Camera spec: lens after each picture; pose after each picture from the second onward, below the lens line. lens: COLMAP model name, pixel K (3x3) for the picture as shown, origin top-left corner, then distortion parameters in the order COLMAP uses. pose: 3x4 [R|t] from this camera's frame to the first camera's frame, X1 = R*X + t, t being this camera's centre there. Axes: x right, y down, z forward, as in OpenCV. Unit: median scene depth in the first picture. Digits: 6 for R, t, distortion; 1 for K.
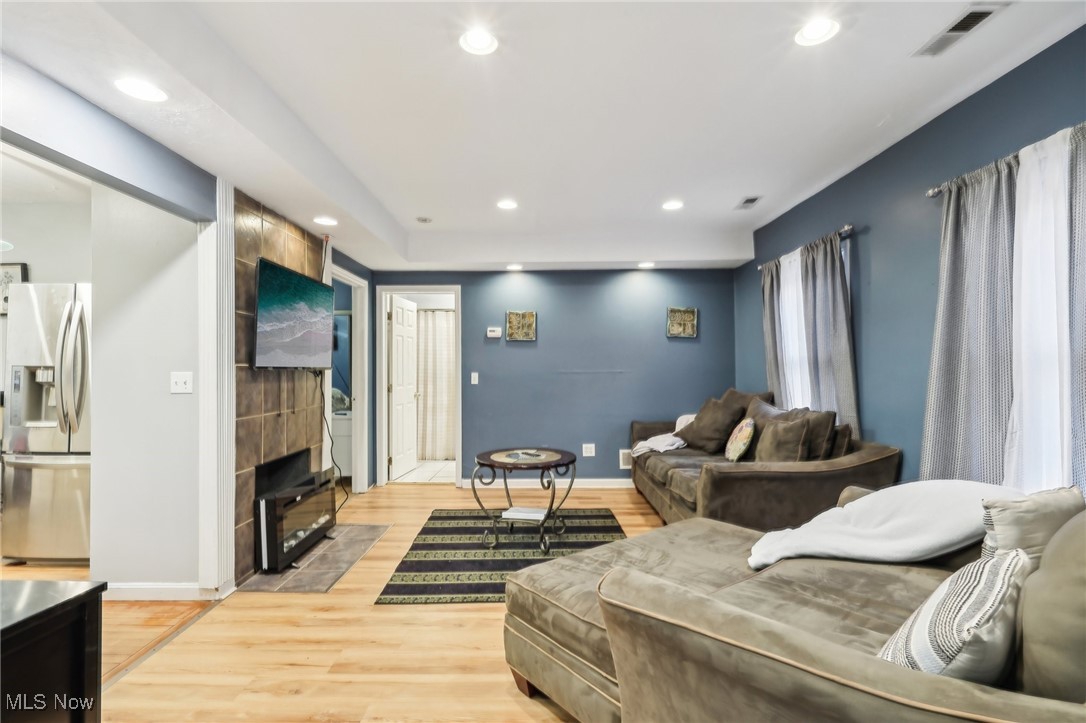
lens RADIAL K [[516.9, 0, 541.3], [0, 516.9, 355.9], [0, 0, 1]] dist [-0.011591, -0.000003]
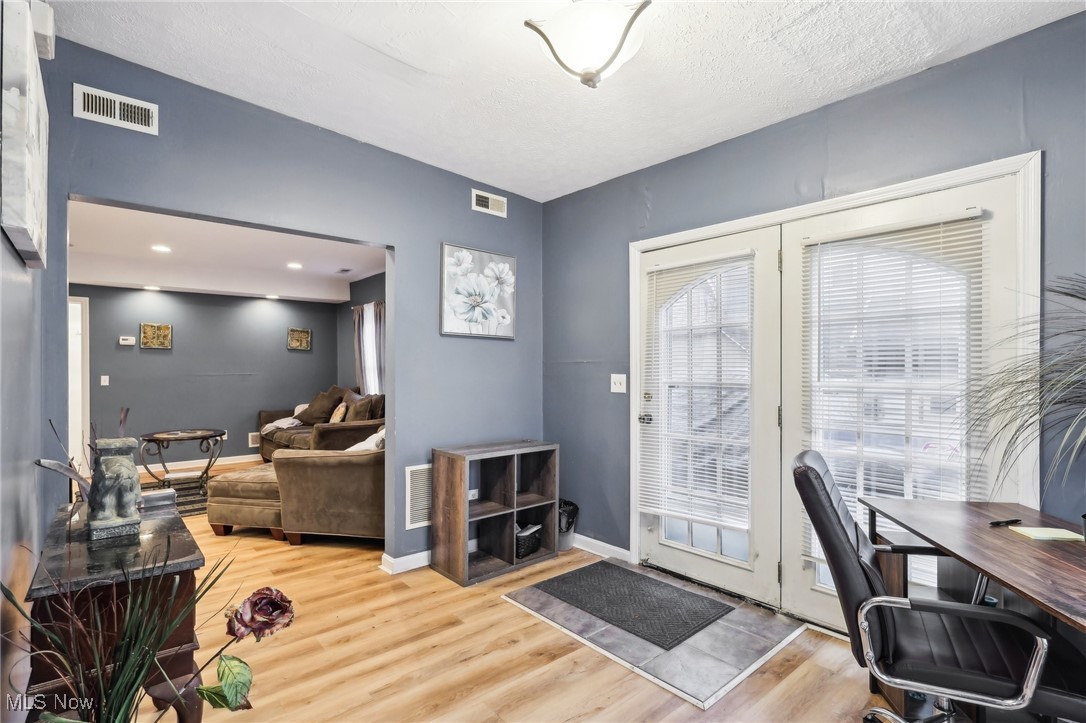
lens RADIAL K [[516.9, 0, 547.2], [0, 516.9, 374.8], [0, 0, 1]] dist [-0.011591, -0.000003]
pose [[0.747147, -0.003811, 0.664648, -0.167030], [-0.016831, 0.999554, 0.024652, -0.014833], [-0.664446, -0.029605, 0.746750, -0.535521]]
